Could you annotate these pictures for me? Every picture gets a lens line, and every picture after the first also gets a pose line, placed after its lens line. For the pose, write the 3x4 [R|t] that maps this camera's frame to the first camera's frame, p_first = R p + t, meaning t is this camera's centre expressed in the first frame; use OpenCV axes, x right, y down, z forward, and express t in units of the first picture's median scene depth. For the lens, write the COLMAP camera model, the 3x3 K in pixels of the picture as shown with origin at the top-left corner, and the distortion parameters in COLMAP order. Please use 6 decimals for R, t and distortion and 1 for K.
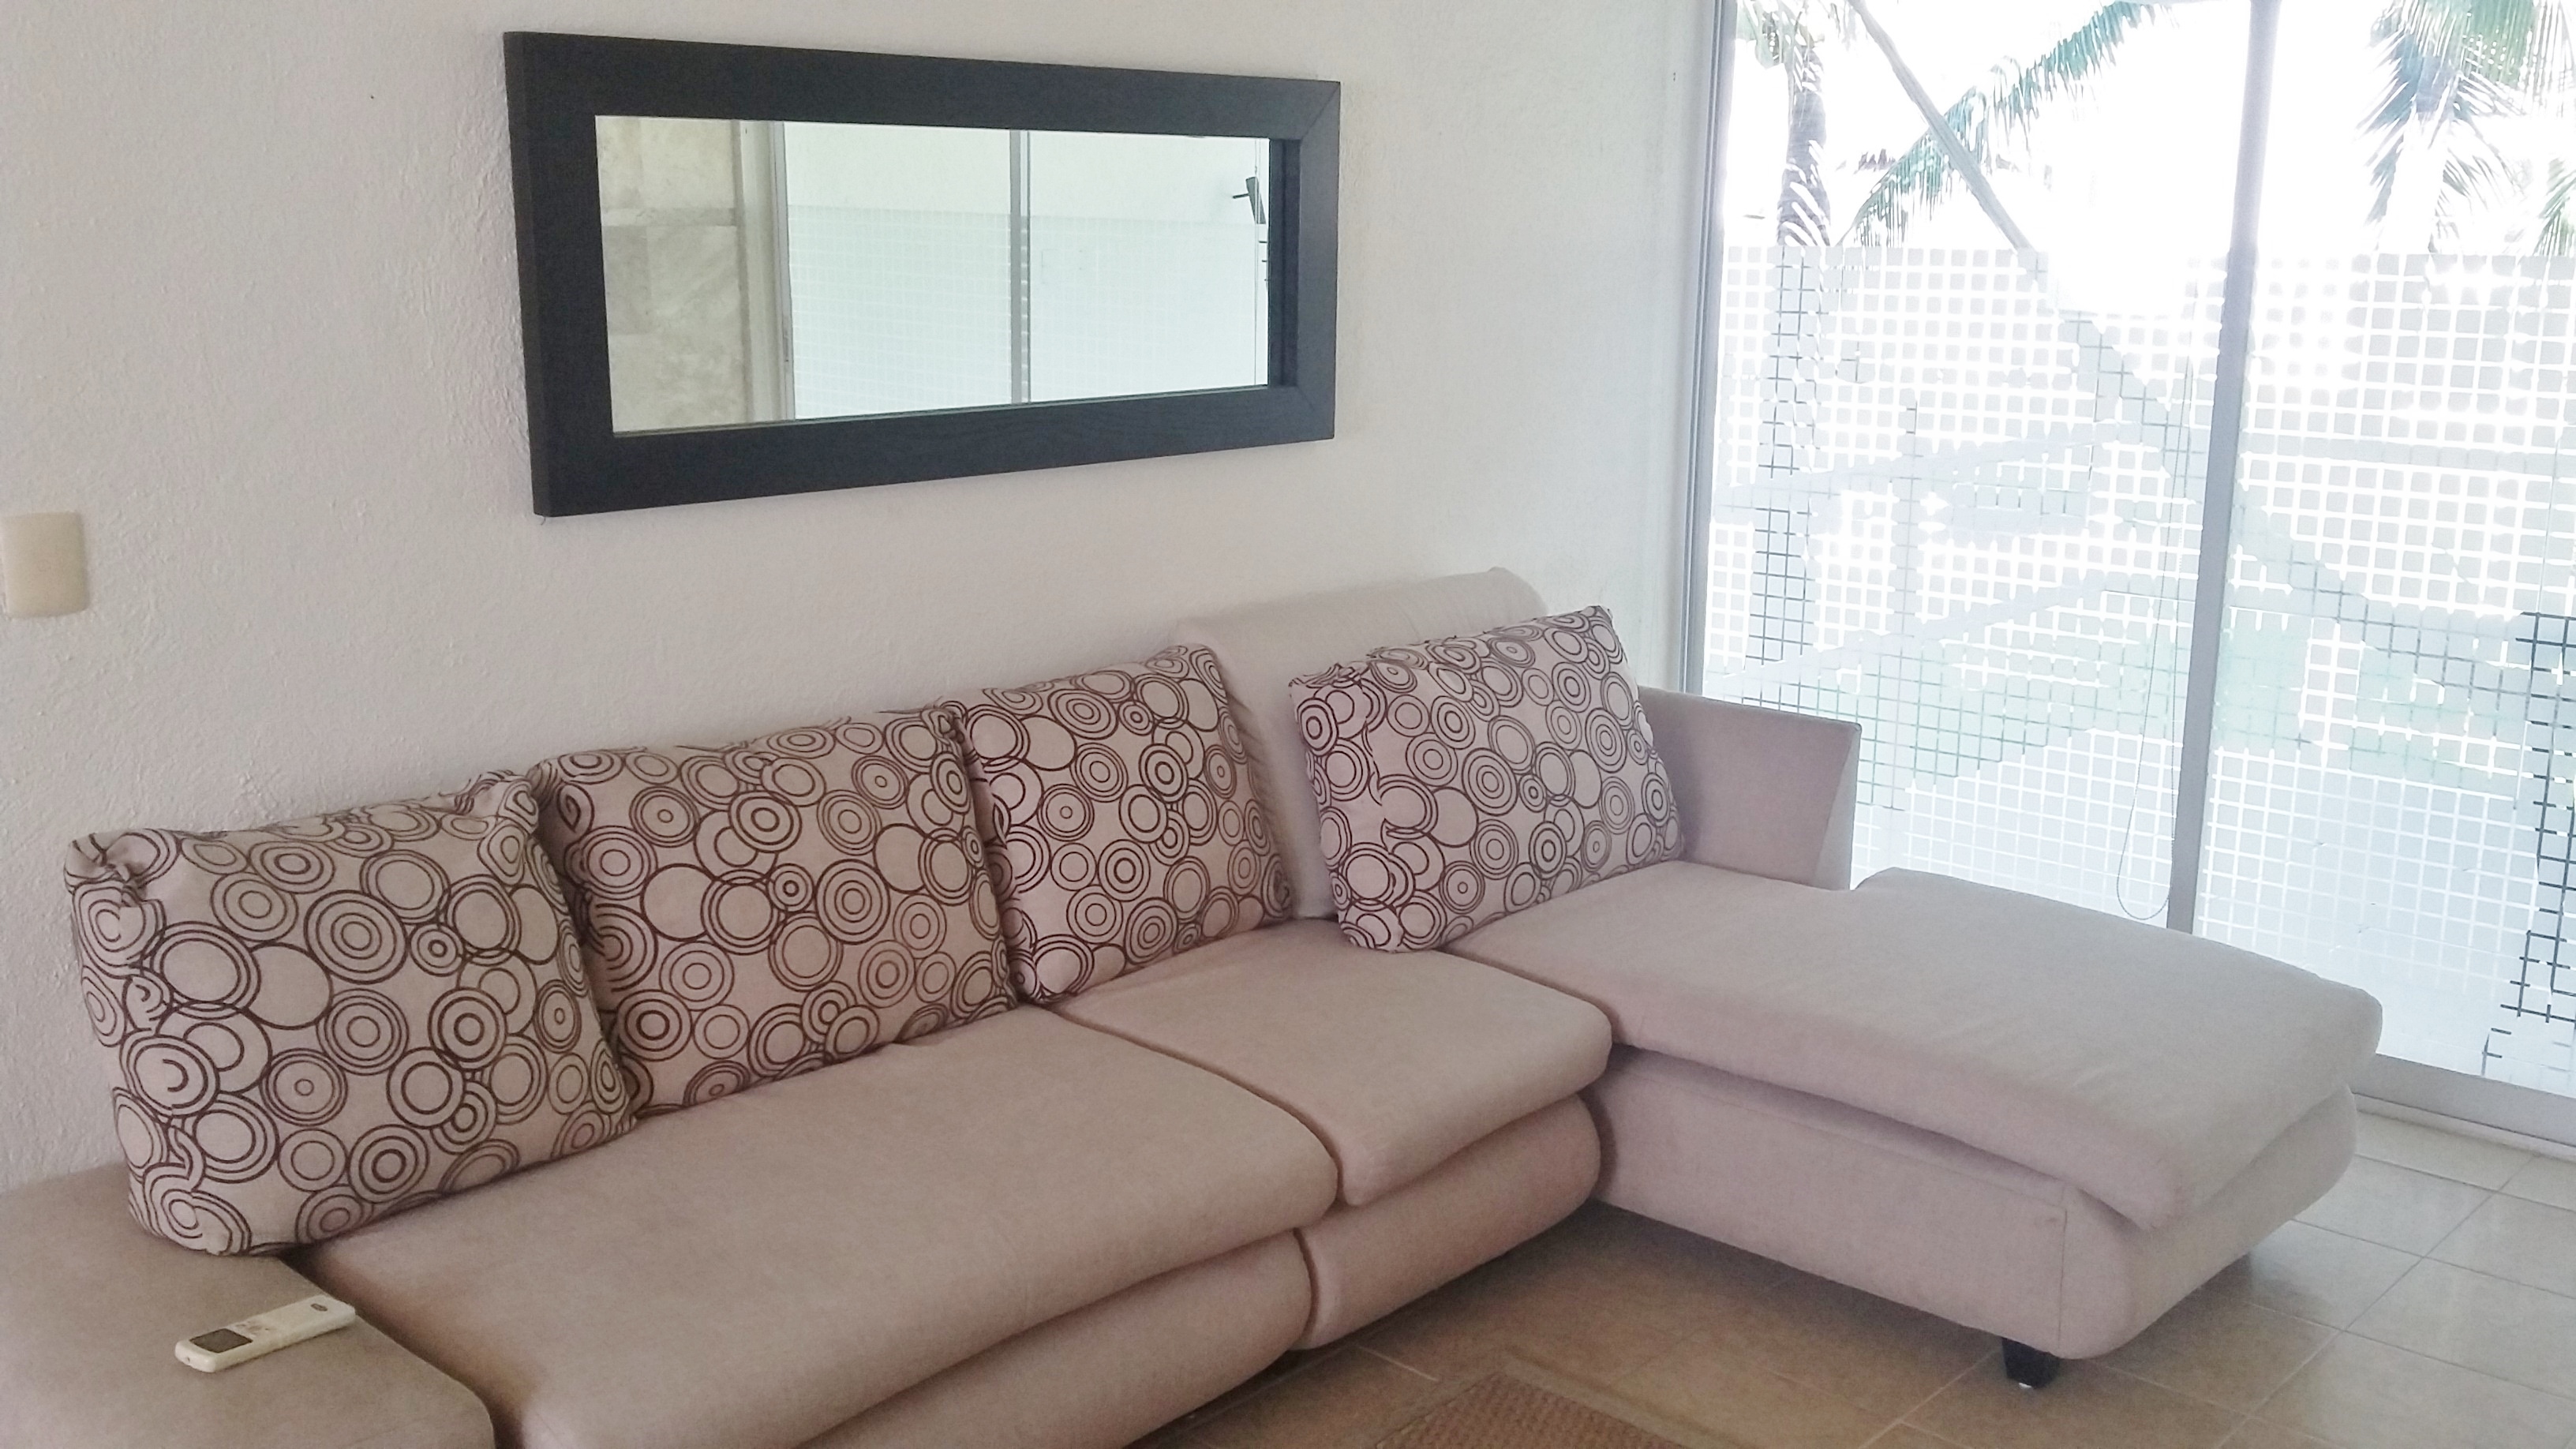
lens RADIAL K [[2370.3, 0, 1308.6], [0, 2370.3, 697.0], [0, 0, 1]] dist [0.114619, -0.238081]
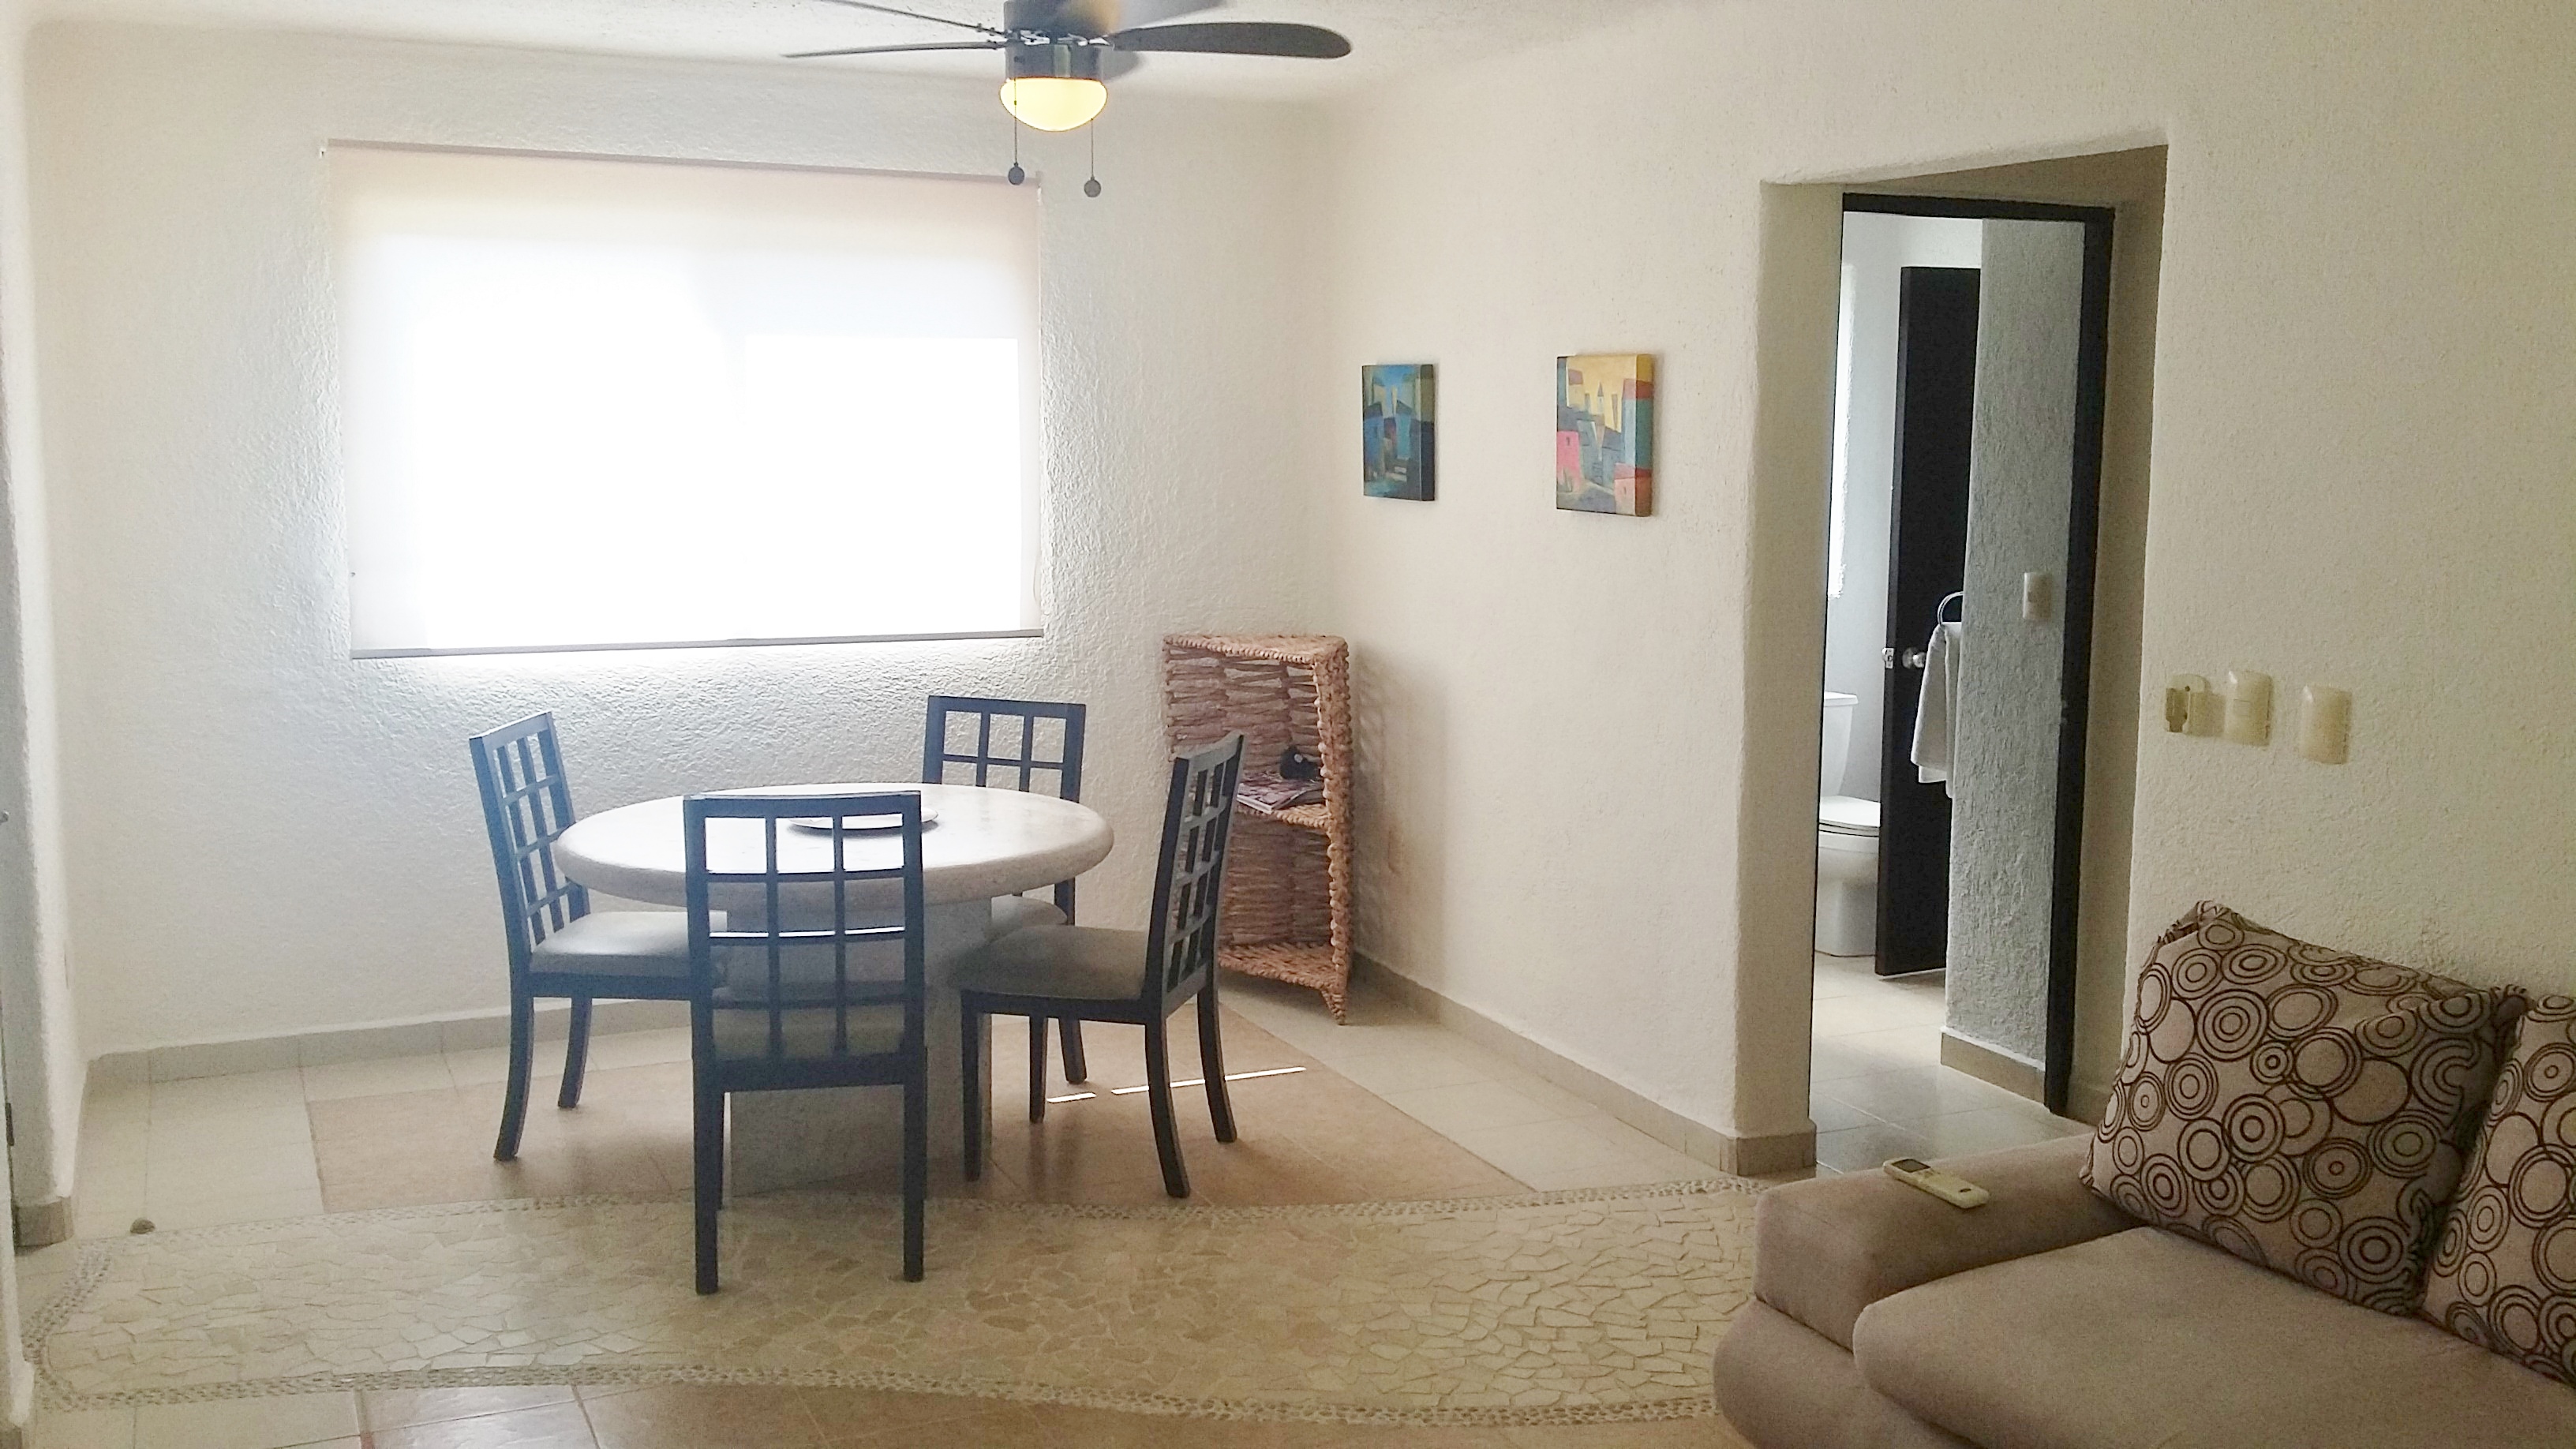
lens RADIAL K [[2370.3, 0, 1308.6], [0, 2370.3, 697.0], [0, 0, 1]] dist [0.114619, -0.238081]
pose [[-0.375823, 0.108396, -0.920330, 0.937205], [-0.197627, 0.960914, 0.193878, -0.216707], [0.905373, 0.254746, -0.339711, 0.913707]]
